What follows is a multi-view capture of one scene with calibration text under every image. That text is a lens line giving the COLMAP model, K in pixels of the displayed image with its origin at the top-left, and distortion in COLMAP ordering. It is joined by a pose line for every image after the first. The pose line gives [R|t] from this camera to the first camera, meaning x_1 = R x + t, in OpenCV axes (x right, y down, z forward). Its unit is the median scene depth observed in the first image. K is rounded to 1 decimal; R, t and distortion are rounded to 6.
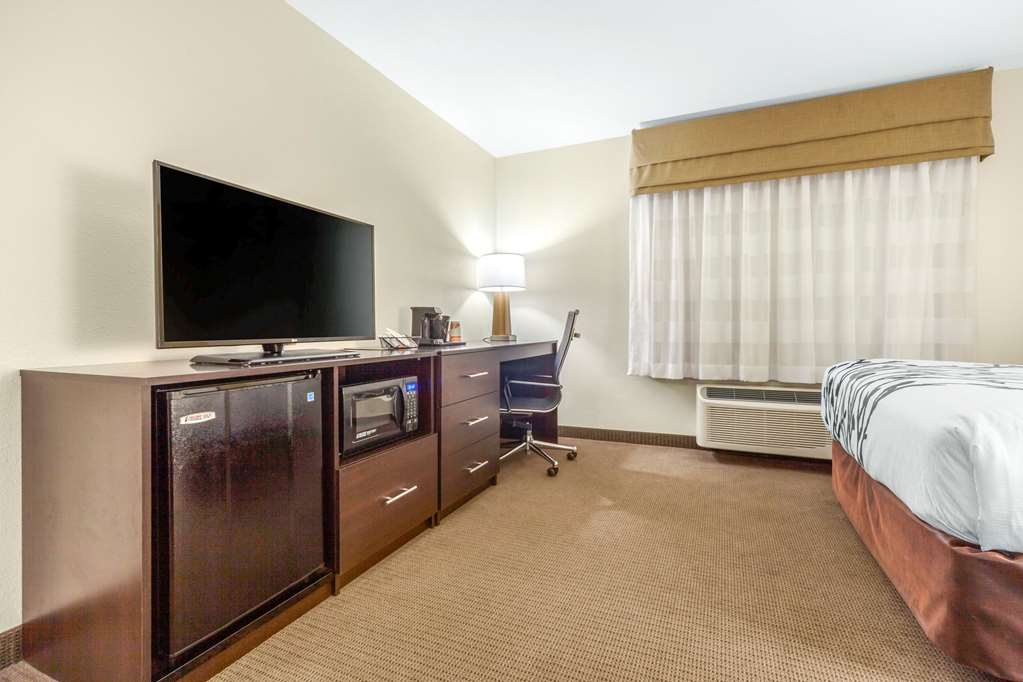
lens RADIAL K [[467.8, 0, 512.1], [0, 467.8, 323.3], [0, 0, 1]] dist [0.000090, 0.000152]
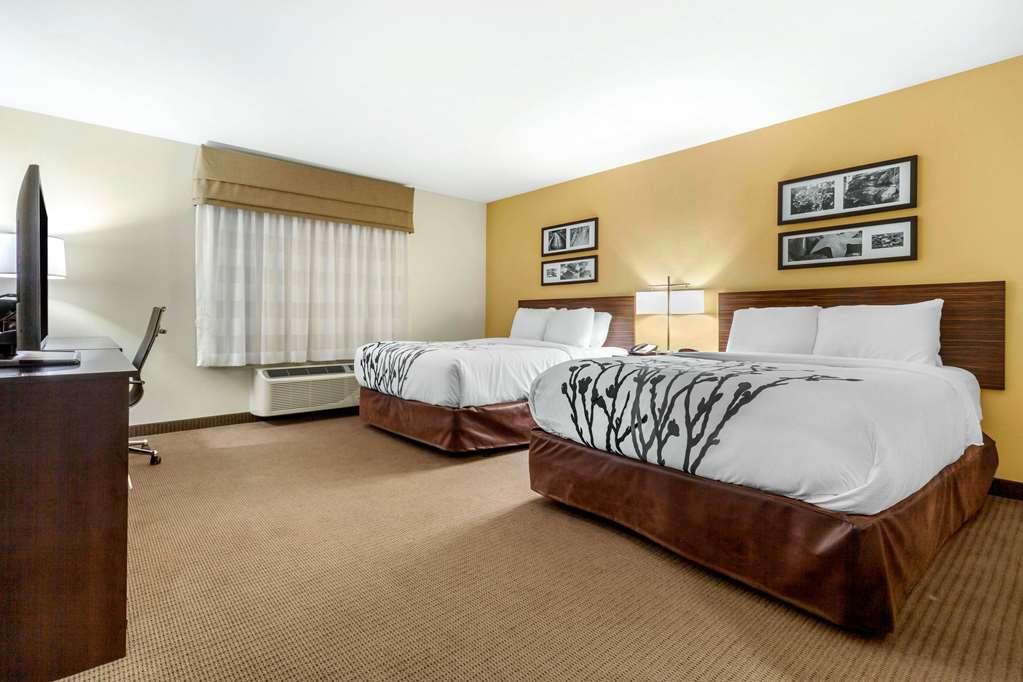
lens RADIAL K [[467.8, 0, 512.1], [0, 467.8, 323.3], [0, 0, 1]] dist [0.000090, 0.000152]
pose [[0.400905, -0.002488, 0.916116, -0.509146], [-0.014979, 0.999845, 0.009270, -0.013722], [-0.915997, -0.017439, 0.400805, -0.132106]]
